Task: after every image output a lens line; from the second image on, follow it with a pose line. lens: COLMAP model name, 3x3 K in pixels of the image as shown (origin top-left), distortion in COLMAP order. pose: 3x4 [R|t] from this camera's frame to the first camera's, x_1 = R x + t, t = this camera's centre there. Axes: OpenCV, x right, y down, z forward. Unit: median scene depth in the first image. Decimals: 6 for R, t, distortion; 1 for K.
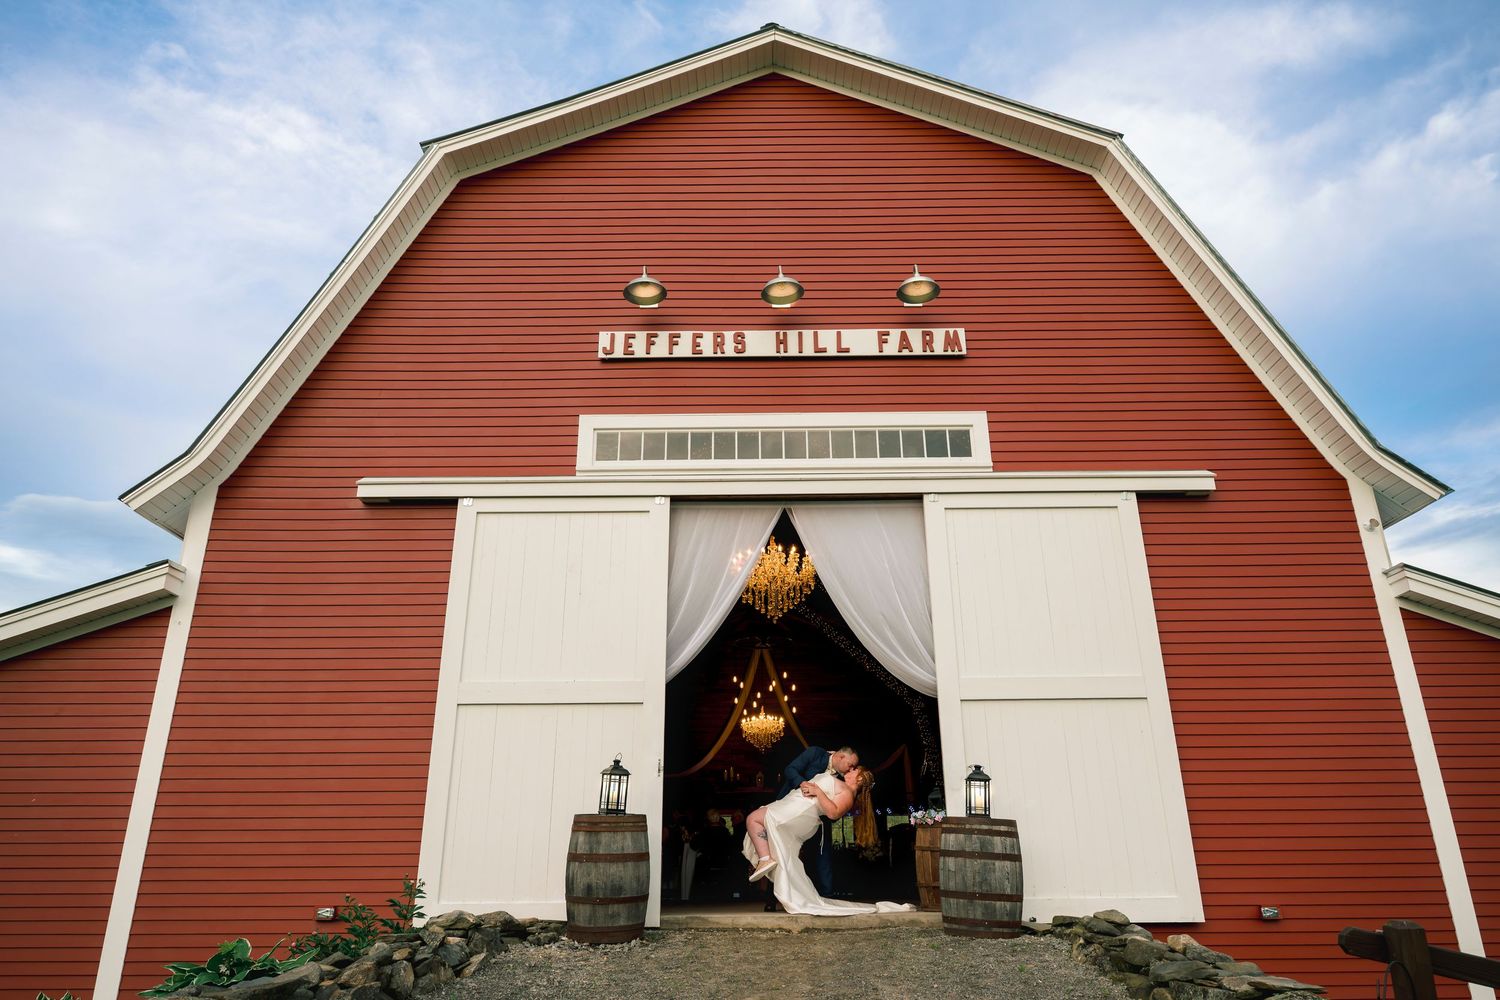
lens RADIAL K [[1109.9, 0, 750.0], [0, 1109.9, 500.0], [0, 0, 1]] dist [-0.002429, 0.005885]
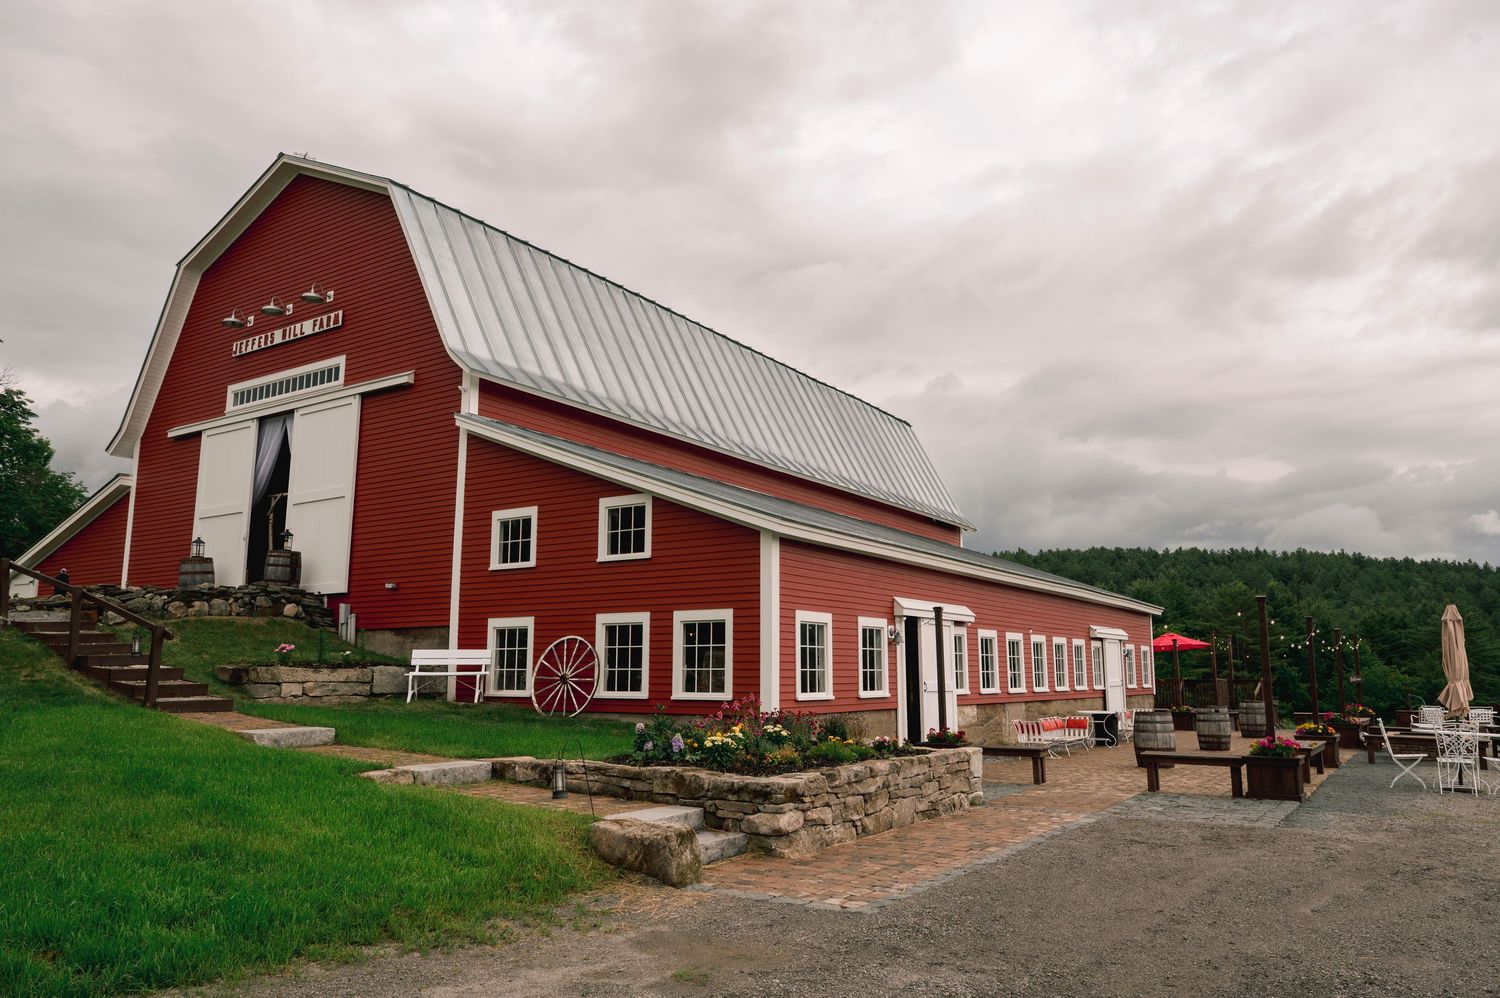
lens RADIAL K [[1109.9, 0, 750.0], [0, 1109.9, 499.0], [0, 0, 1]] dist [-0.002429, 0.005885]
pose [[0.827534, -0.084794, -0.554976, 1.943930], [0.232029, 0.951809, 0.200556, -0.063950], [0.511225, -0.294737, 0.807328, -0.345151]]
